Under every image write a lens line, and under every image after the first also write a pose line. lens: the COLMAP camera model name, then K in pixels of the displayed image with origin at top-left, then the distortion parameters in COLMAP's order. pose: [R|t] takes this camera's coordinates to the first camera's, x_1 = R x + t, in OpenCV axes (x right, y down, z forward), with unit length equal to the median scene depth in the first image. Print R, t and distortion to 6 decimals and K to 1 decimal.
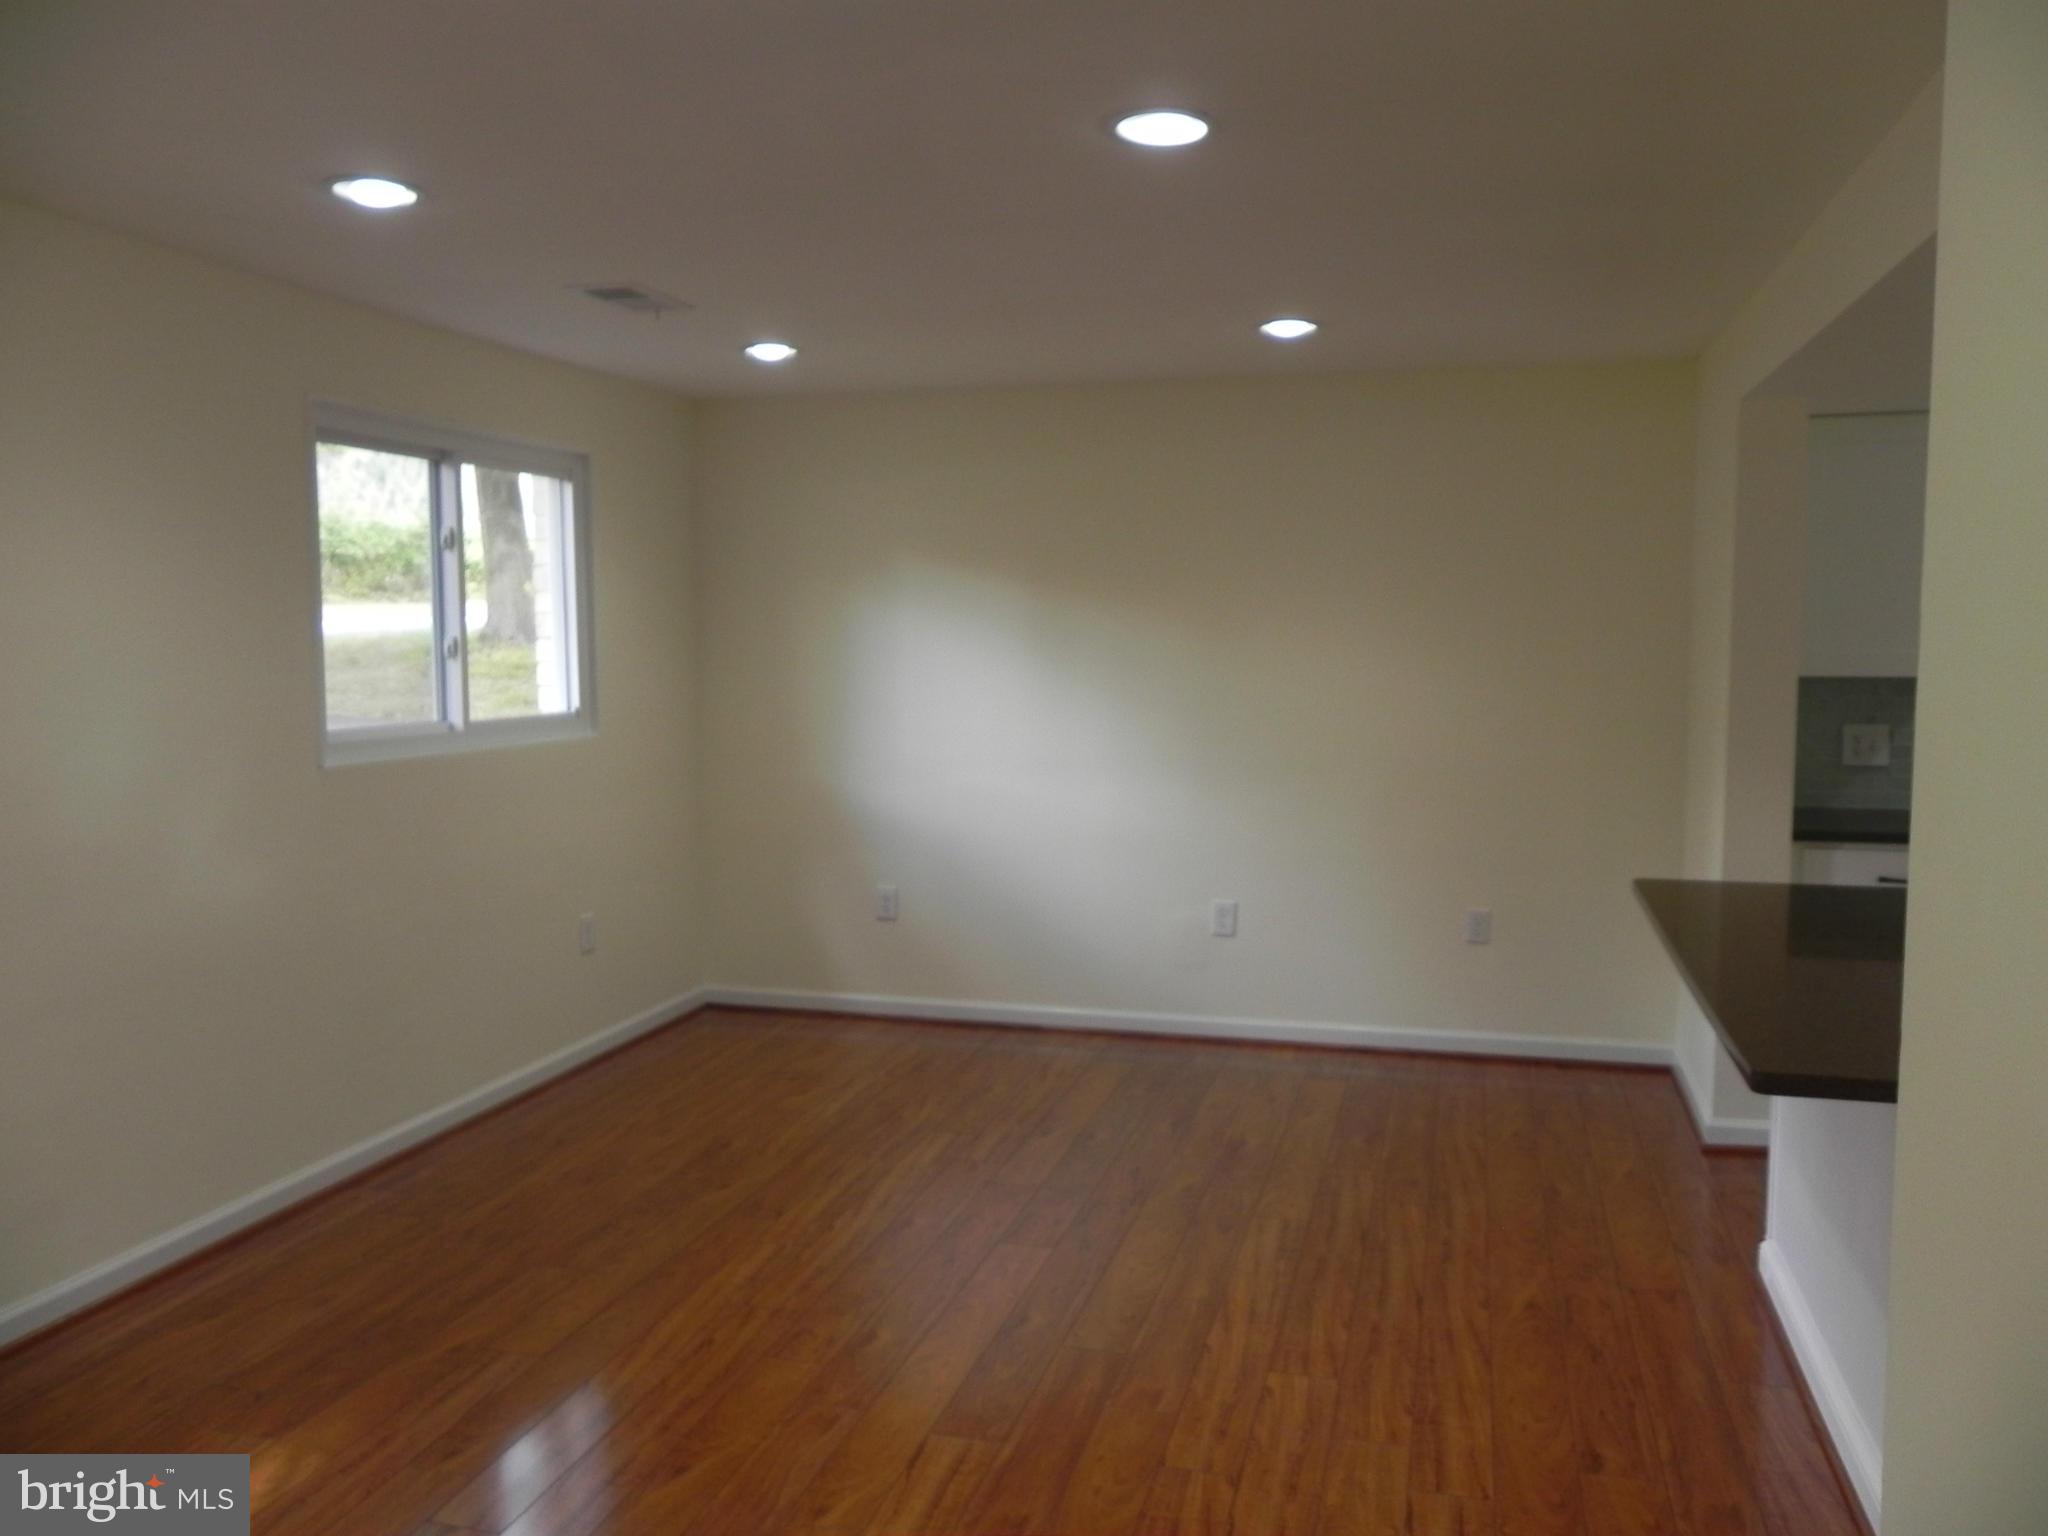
lens RADIAL K [[1545.4, 0, 1027.8], [0, 1545.4, 768.5], [0, 0, 1]] dist [-0.000217, -0.006269]
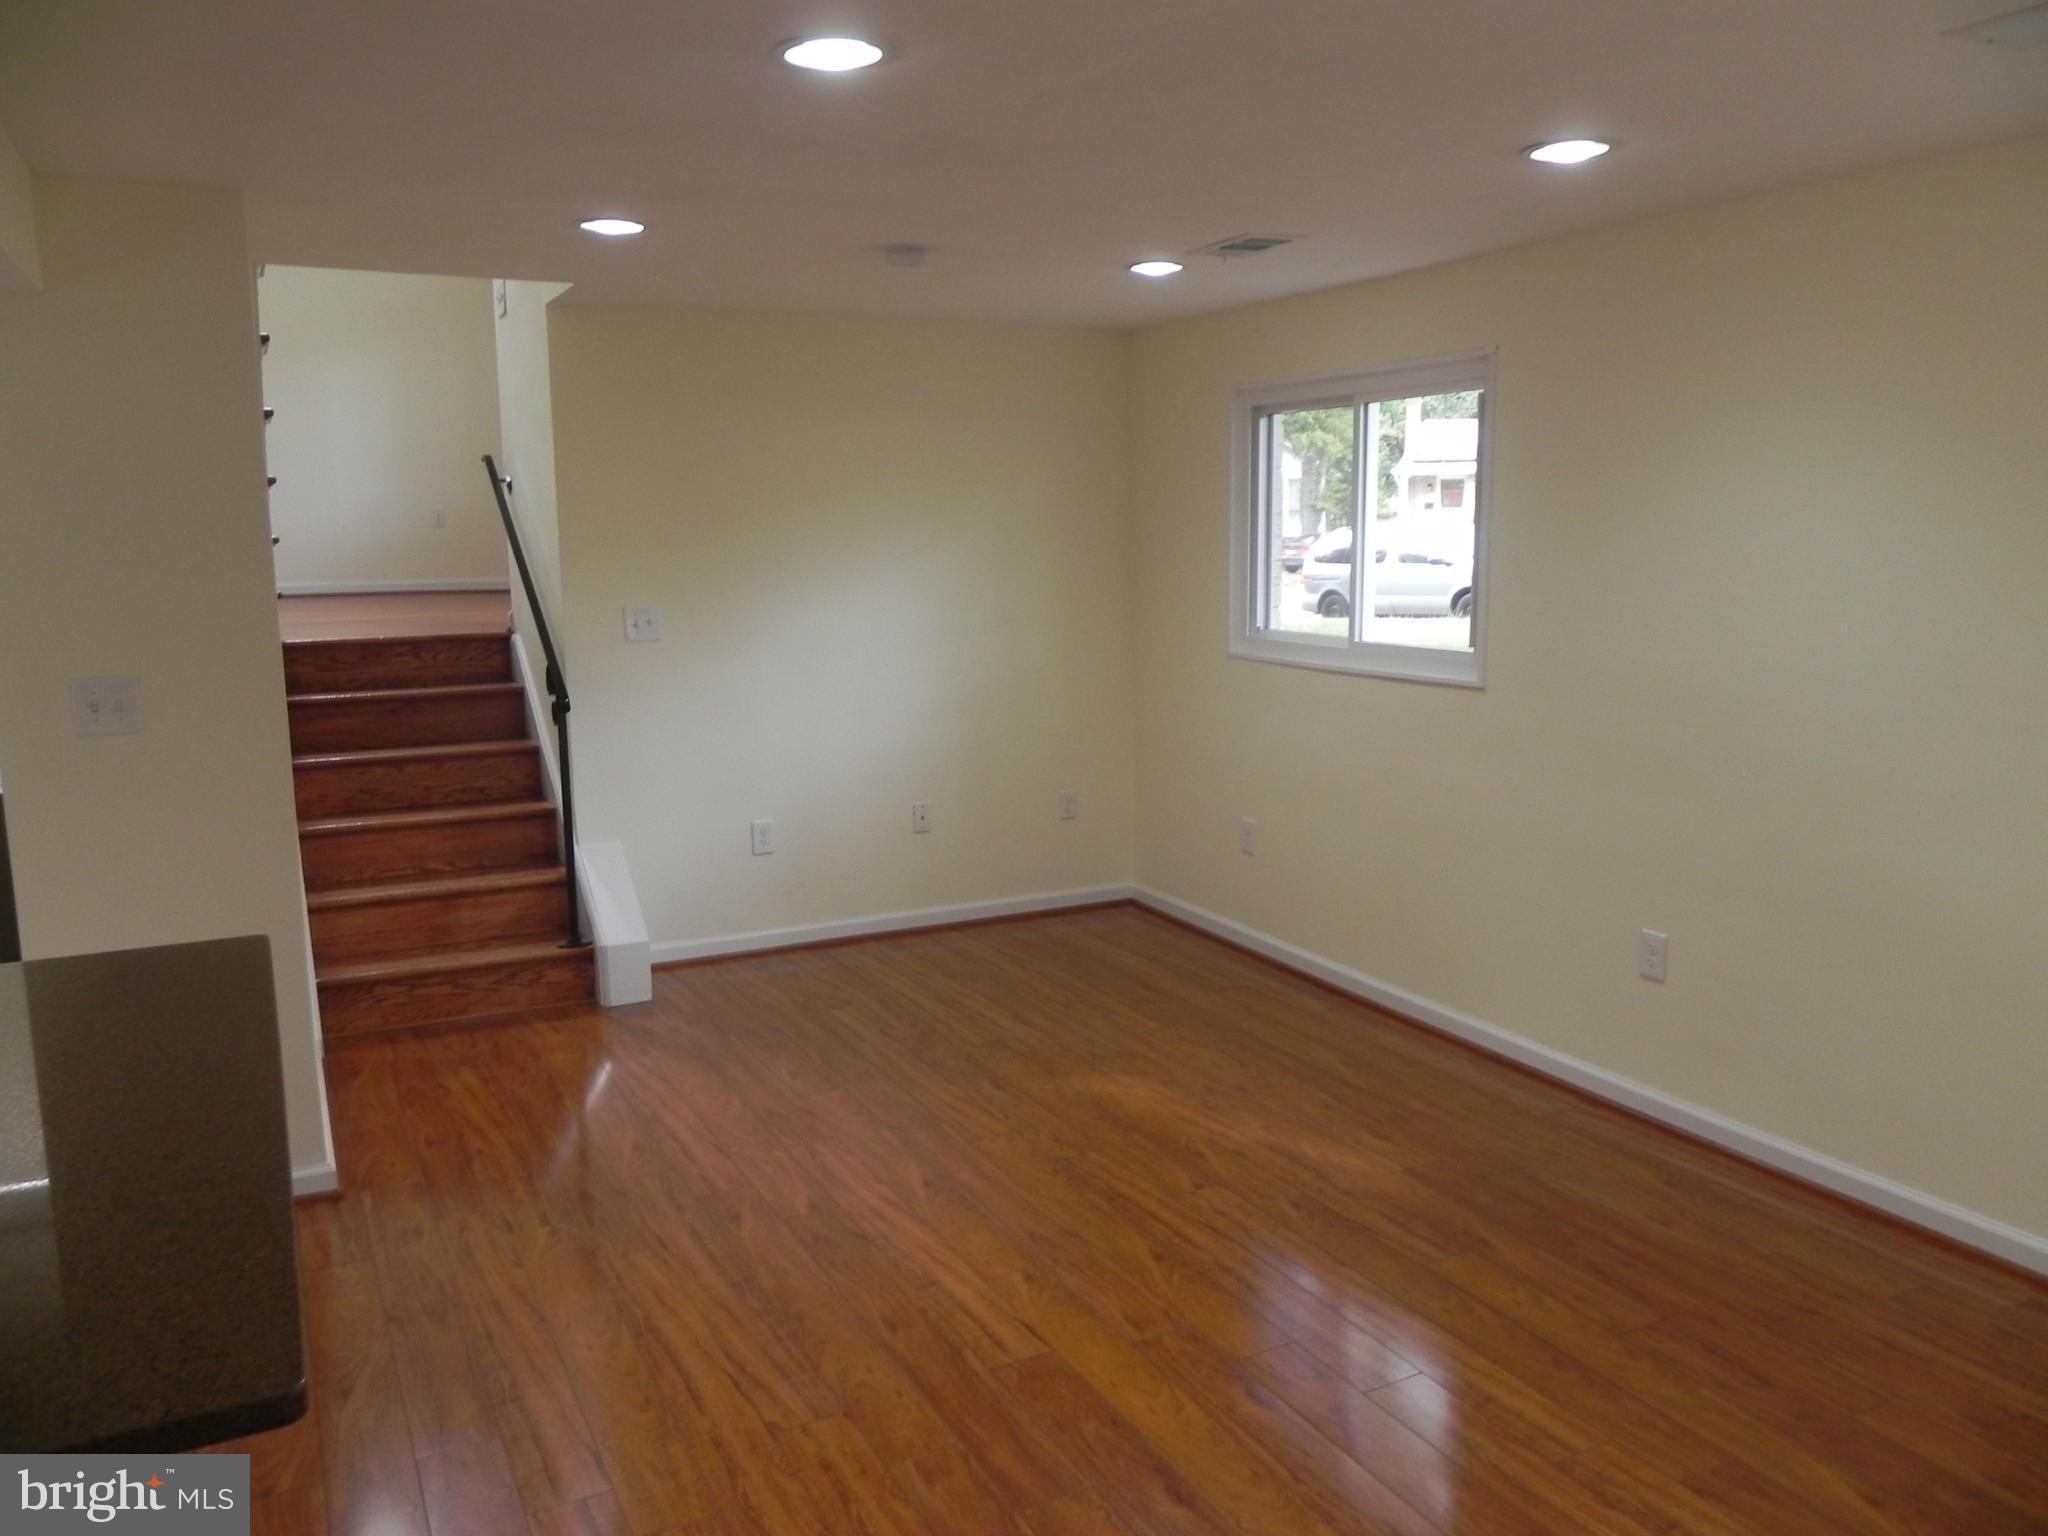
lens RADIAL K [[1545.4, 0, 1023.3], [0, 1545.4, 772.4], [0, 0, 1]] dist [-0.000217, -0.006269]
pose [[-0.732654, 0.118720, -0.670167, 0.608924], [-0.047793, 0.973264, 0.224662, -0.187290], [0.678921, 0.196629, -0.707391, 1.650703]]
